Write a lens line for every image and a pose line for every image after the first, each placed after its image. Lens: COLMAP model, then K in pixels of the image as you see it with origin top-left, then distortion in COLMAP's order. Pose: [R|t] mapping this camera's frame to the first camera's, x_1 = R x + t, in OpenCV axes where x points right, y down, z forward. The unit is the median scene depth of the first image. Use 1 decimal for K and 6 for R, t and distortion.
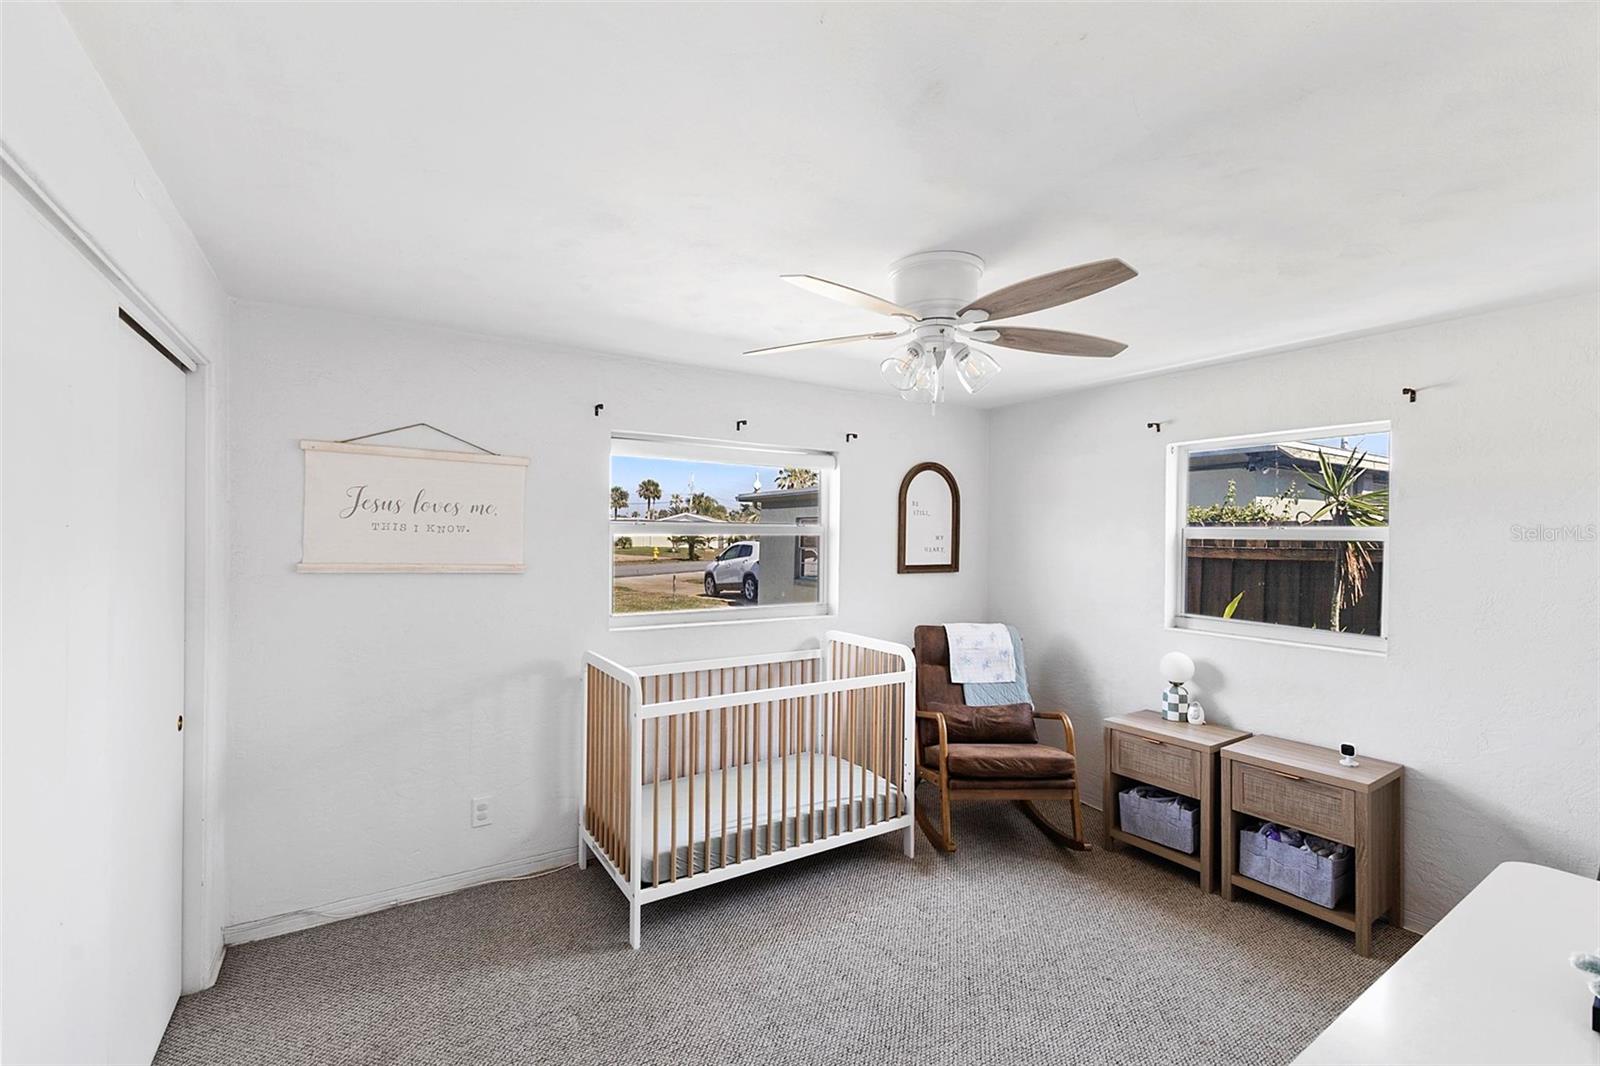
lens RADIAL K [[691.6, 0, 805.9], [0, 691.6, 536.5], [0, 0, 1]] dist [0.008983, -0.002800]
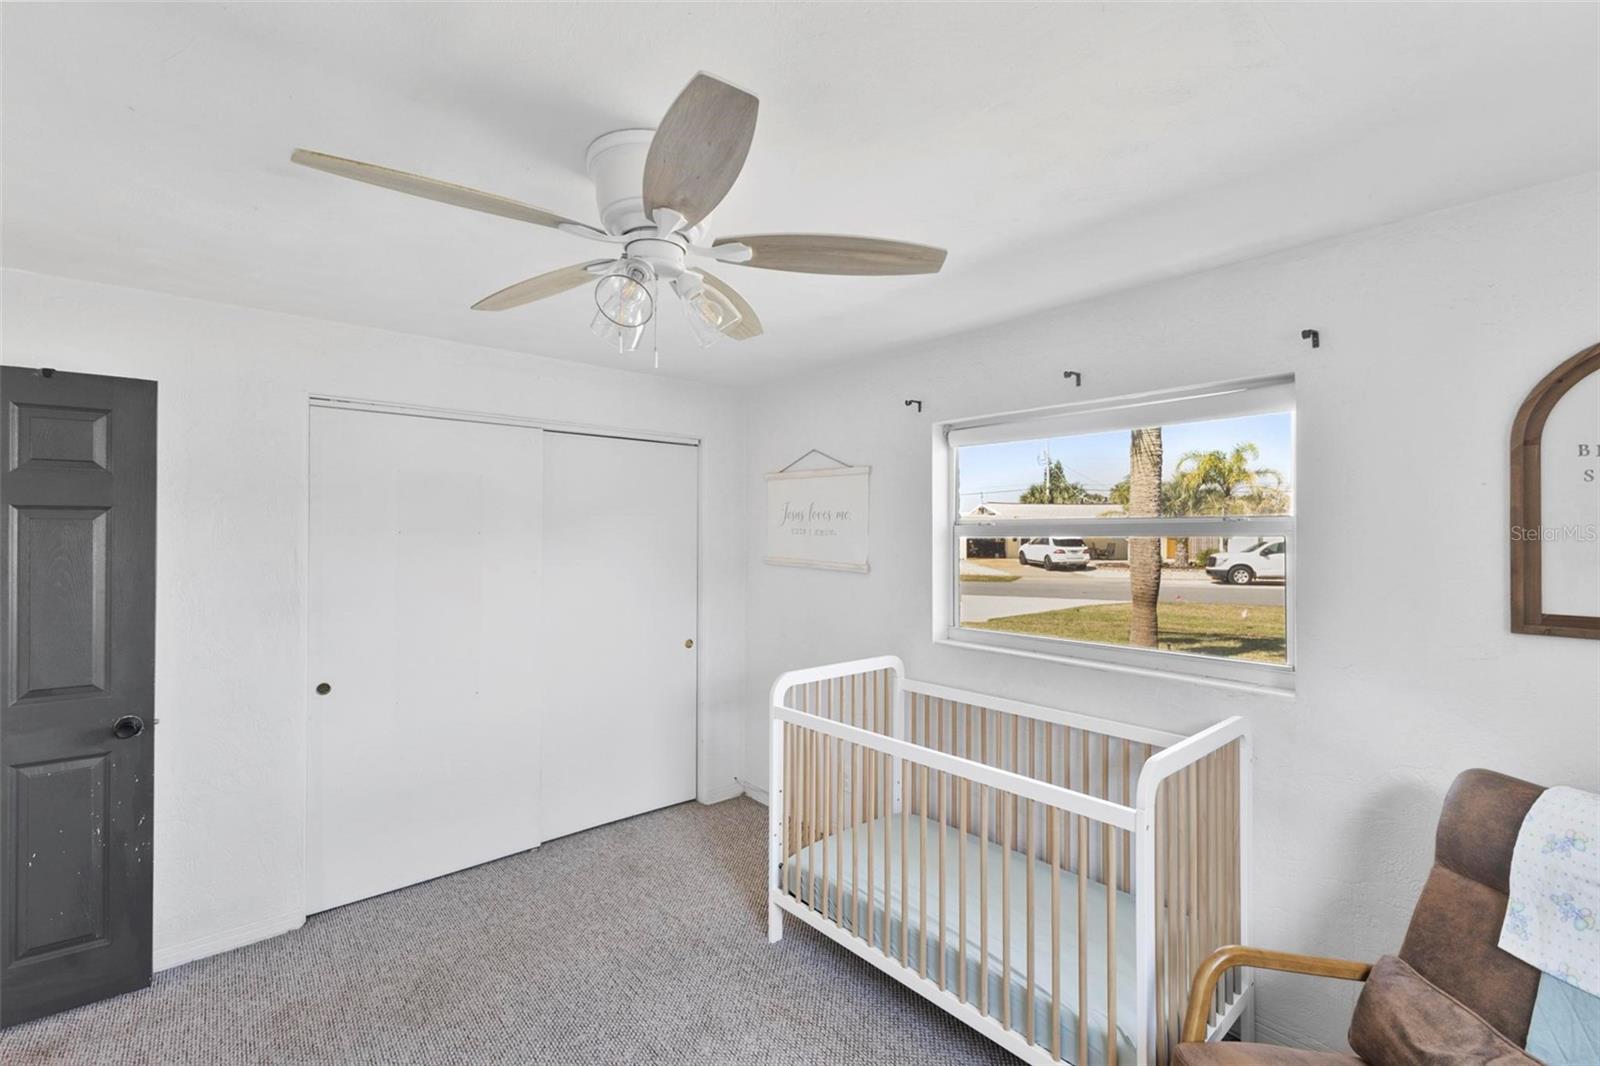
lens RADIAL K [[691.6, 0, 801.6], [0, 691.6, 531.5], [0, 0, 1]] dist [0.008983, -0.002800]
pose [[0.143300, -0.011401, -0.989614, 0.682721], [-0.001429, 0.999930, -0.011727, 0.001580], [0.989678, 0.003094, 0.143274, 0.783634]]
